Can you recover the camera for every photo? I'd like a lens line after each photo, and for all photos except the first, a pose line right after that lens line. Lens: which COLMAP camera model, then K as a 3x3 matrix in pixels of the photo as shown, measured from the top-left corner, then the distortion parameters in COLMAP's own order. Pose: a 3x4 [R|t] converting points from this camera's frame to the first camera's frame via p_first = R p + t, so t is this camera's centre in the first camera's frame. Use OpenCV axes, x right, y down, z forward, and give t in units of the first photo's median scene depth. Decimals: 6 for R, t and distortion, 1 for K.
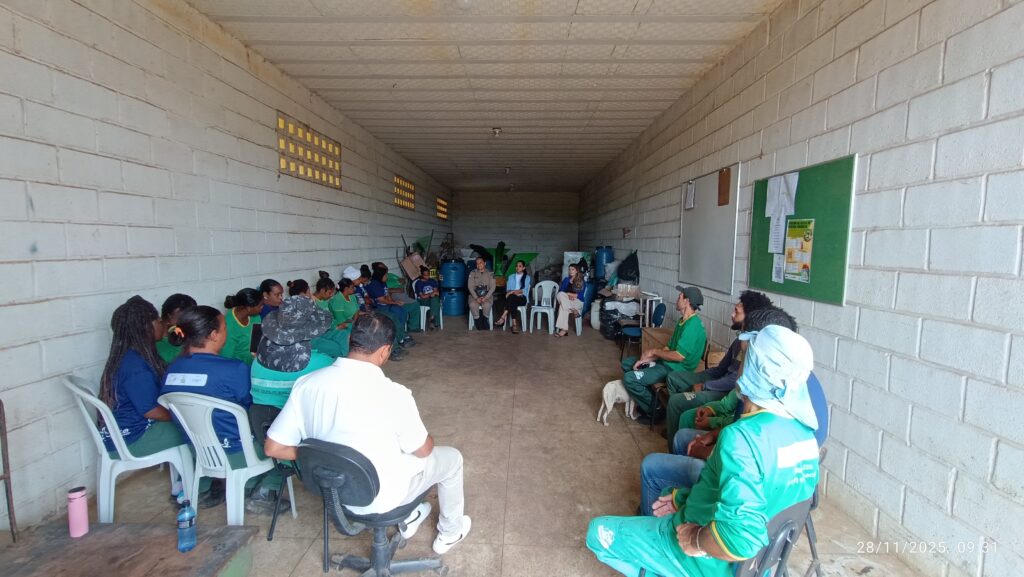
lens RADIAL K [[522.4, 0, 512.0], [0, 522.4, 288.5], [0, 0, 1]] dist [0.000922, 0.000044]
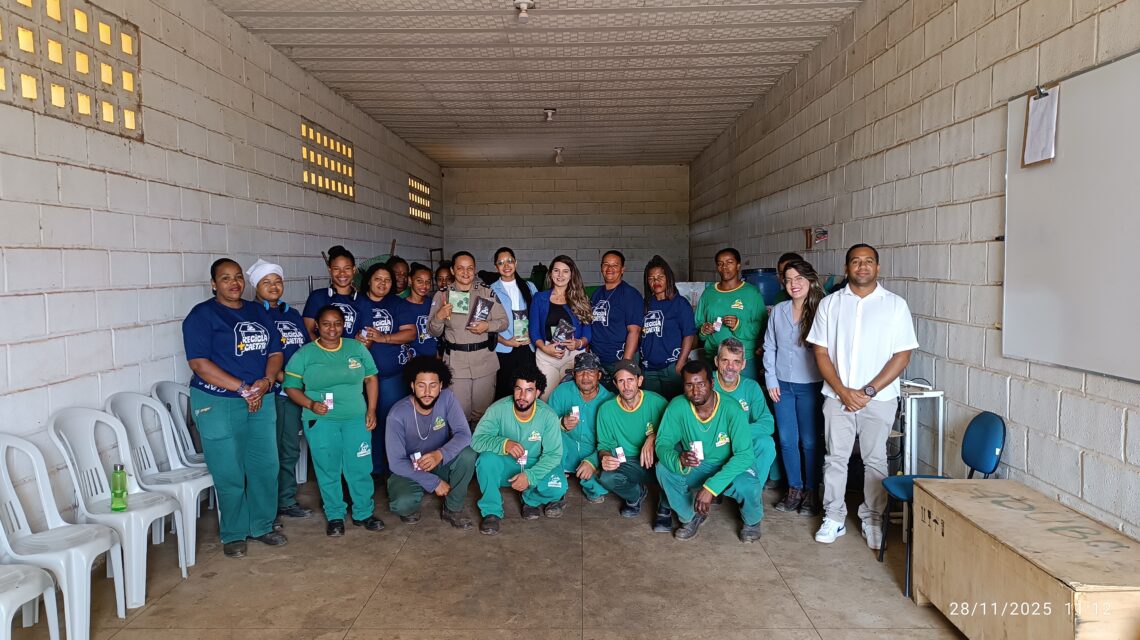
lens RADIAL K [[857.6, 0, 568.6], [0, 857.6, 339.2], [0, 0, 1]] dist [-0.004017, -0.008066]
pose [[0.999758, -0.018932, 0.011219, -0.003785], [0.018976, 0.999812, -0.003880, -0.018262], [-0.011144, 0.004092, 0.999930, 0.235034]]
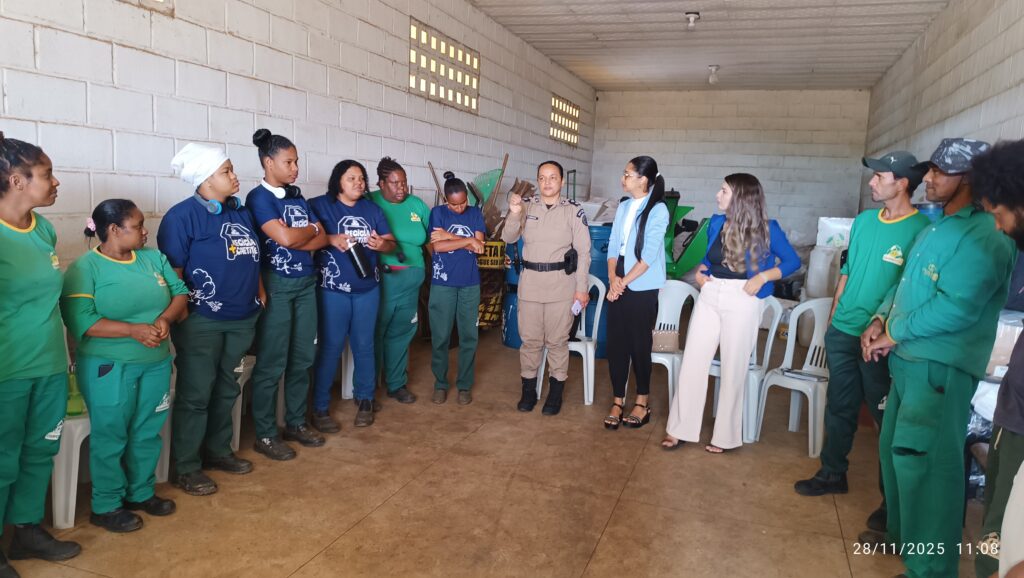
lens RADIAL K [[770.4, 0, 510.7], [0, 770.4, 306.2], [0, 0, 1]] dist [-0.004017, -0.008066]
pose [[0.954733, 0.068746, -0.289412, 0.051992], [-0.056875, 0.997166, 0.049239, -0.016349], [0.291977, -0.030550, 0.955937, 0.376907]]
